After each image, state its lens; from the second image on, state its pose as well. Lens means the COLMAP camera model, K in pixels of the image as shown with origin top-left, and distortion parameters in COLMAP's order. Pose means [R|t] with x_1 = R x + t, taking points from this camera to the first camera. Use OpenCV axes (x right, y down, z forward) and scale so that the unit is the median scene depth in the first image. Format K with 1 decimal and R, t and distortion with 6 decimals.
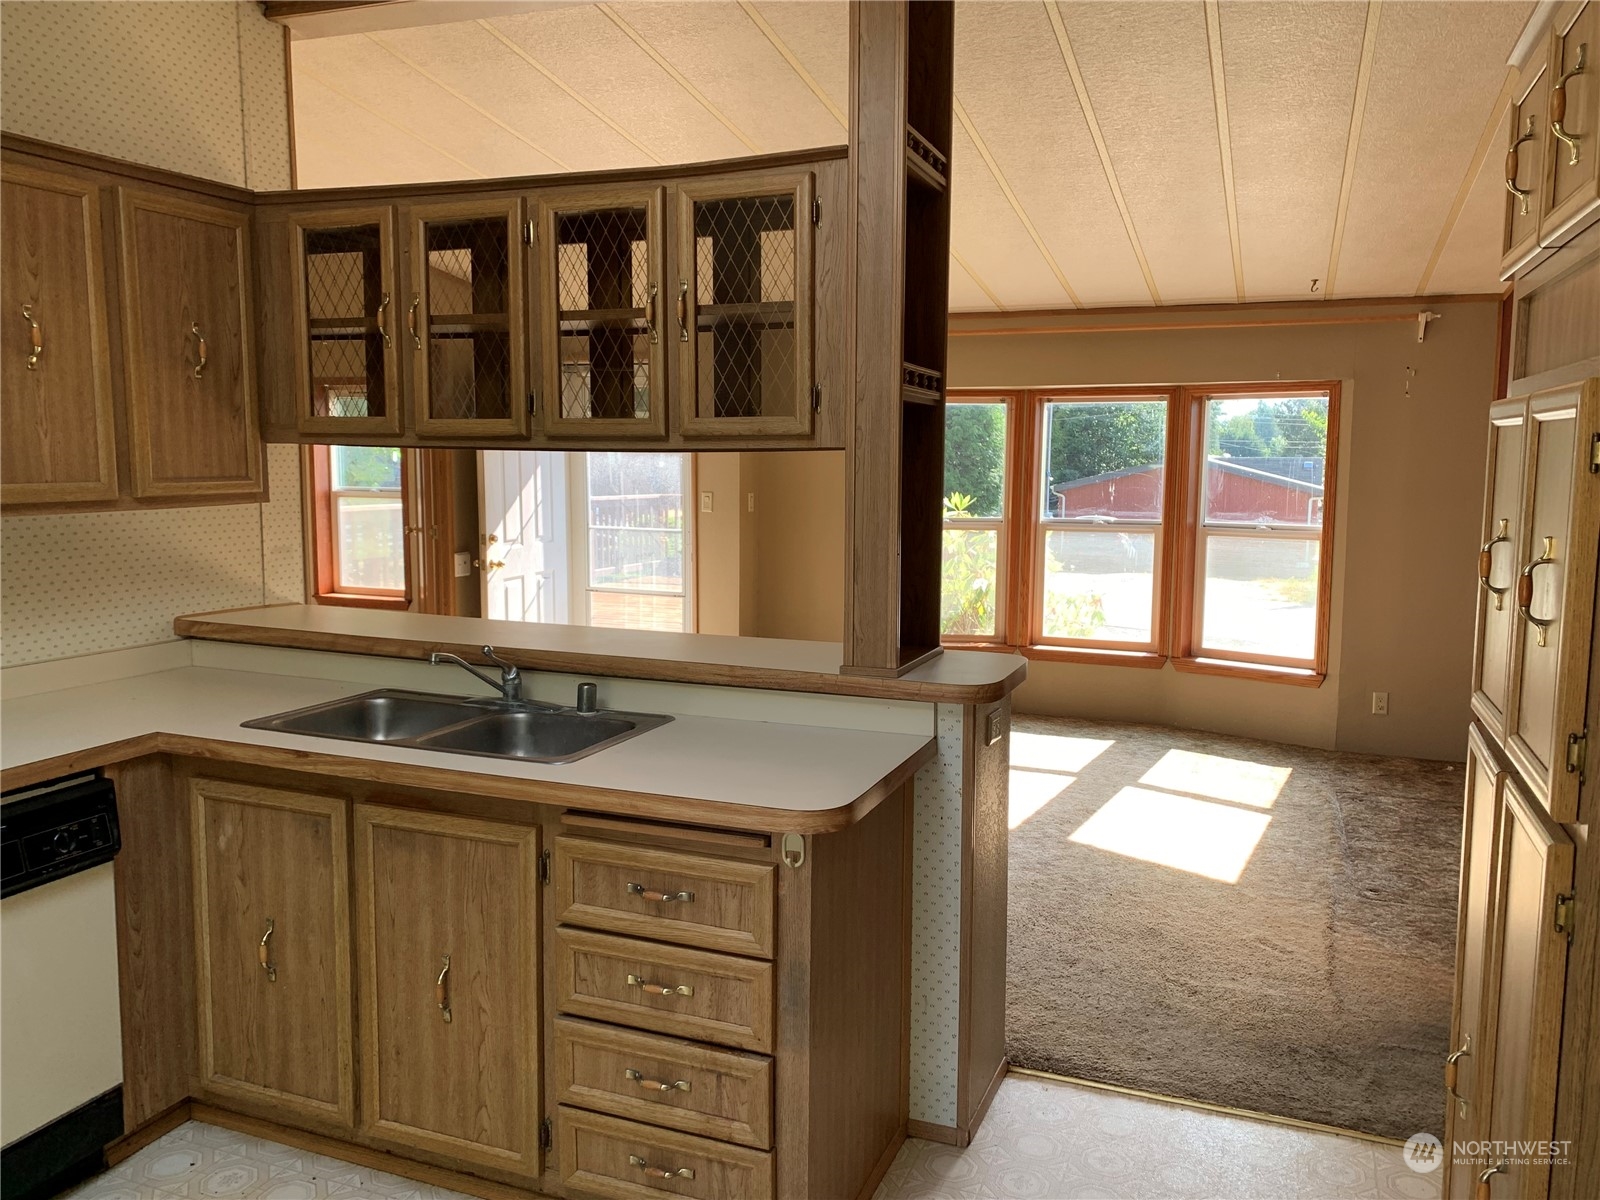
lens RADIAL K [[1240.0, 0, 797.8], [0, 1240.0, 588.9], [0, 0, 1]] dist [0.068034, -0.080482]
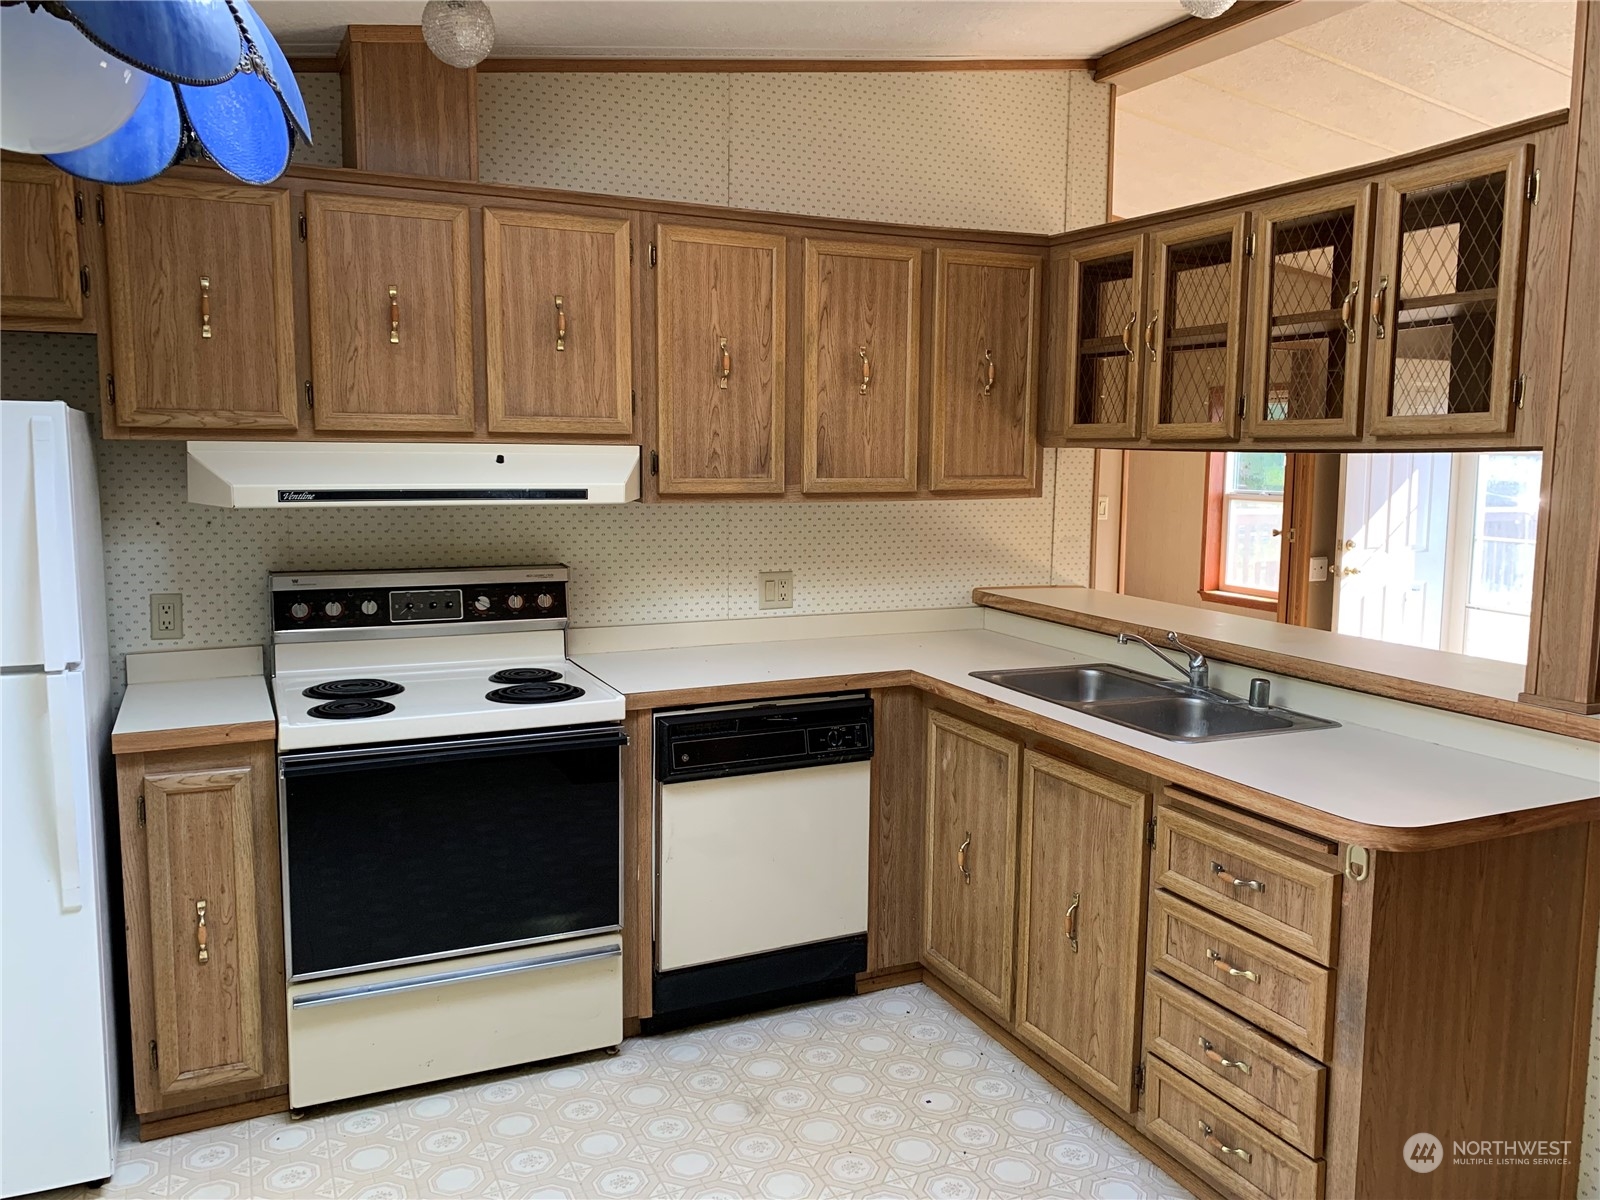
lens RADIAL K [[1263.1, 0, 797.9], [0, 1263.1, 579.2], [0, 0, 1]] dist [0.121513, -0.153512]
pose [[0.720472, 0.070309, -0.689911, 0.297773], [-0.079999, 0.996632, 0.018025, 0.005973], [0.688855, 0.042206, 0.723670, -0.030670]]
